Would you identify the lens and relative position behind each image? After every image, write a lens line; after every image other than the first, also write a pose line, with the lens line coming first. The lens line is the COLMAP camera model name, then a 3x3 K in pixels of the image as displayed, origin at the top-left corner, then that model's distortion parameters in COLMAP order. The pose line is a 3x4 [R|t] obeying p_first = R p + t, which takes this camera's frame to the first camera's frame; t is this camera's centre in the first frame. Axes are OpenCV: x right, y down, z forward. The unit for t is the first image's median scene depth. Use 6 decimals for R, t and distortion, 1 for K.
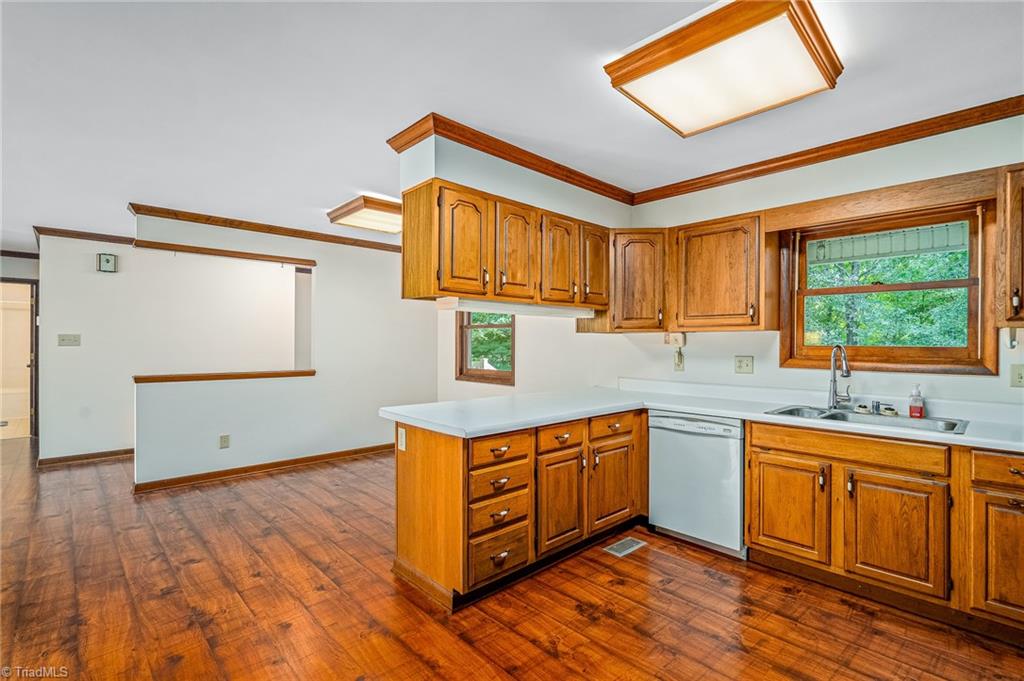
lens RADIAL K [[472.2, 0, 515.9], [0, 472.2, 342.5], [0, 0, 1]] dist [-0.007423, 0.000430]
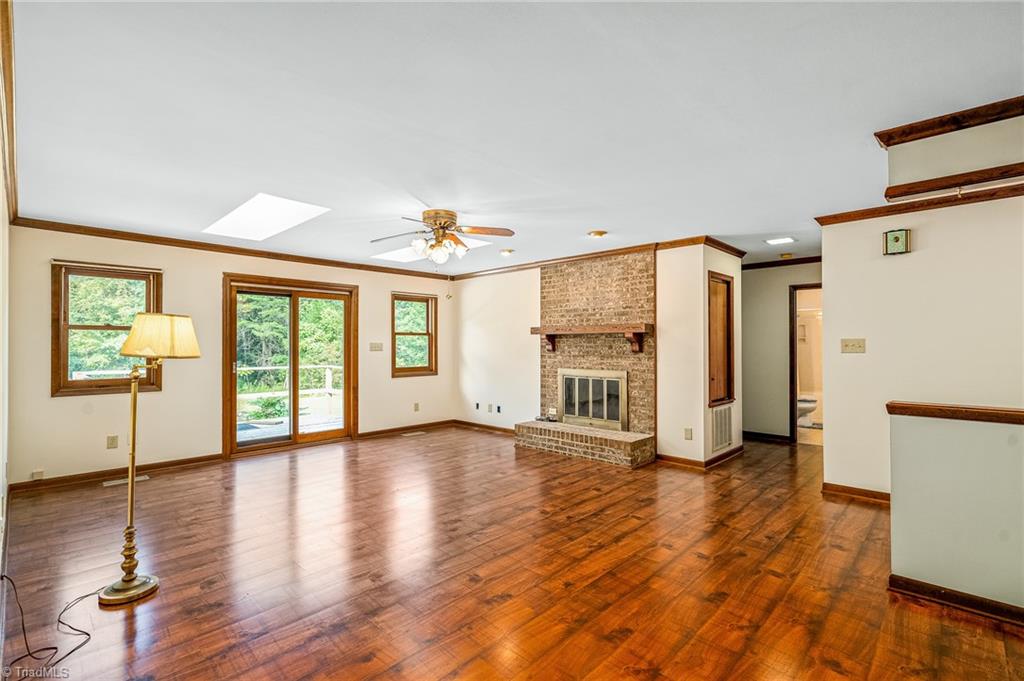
lens RADIAL K [[472.2, 0, 515.9], [0, 472.2, 342.5], [0, 0, 1]] dist [-0.007423, 0.000430]
pose [[0.042181, -0.011937, -0.999039, -0.258577], [0.000277, 0.999929, -0.011936, -0.002483], [0.999110, 0.000226, 0.042182, 0.615657]]
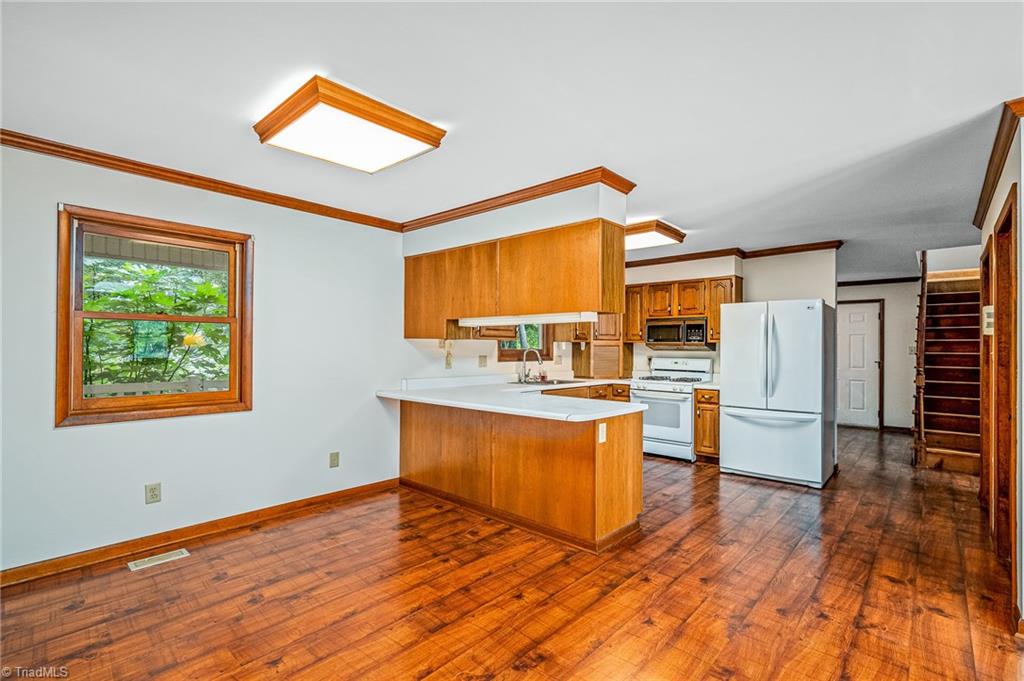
lens RADIAL K [[472.2, 0, 515.9], [0, 472.2, 342.5], [0, 0, 1]] dist [-0.007423, 0.000430]
pose [[-0.075168, 0.005926, 0.997153, -1.195080], [-0.005008, 0.999967, -0.006321, -0.006101], [-0.997158, -0.005469, -0.075136, 1.126282]]
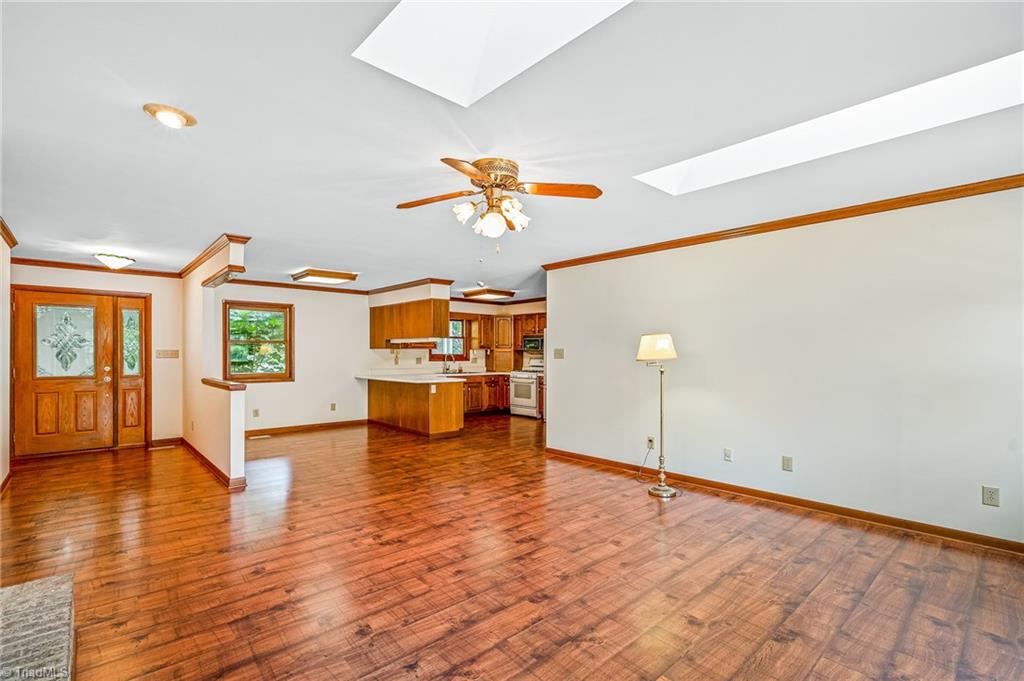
lens RADIAL K [[474.1, 0, 516.6], [0, 474.1, 350.6], [0, 0, 1]] dist [-0.000136, 0.000183]
pose [[0.026971, 0.000845, 0.999636, -2.586212], [0.000561, 0.999999, -0.000861, -0.012763], [-0.999636, 0.000584, 0.026971, 0.383184]]
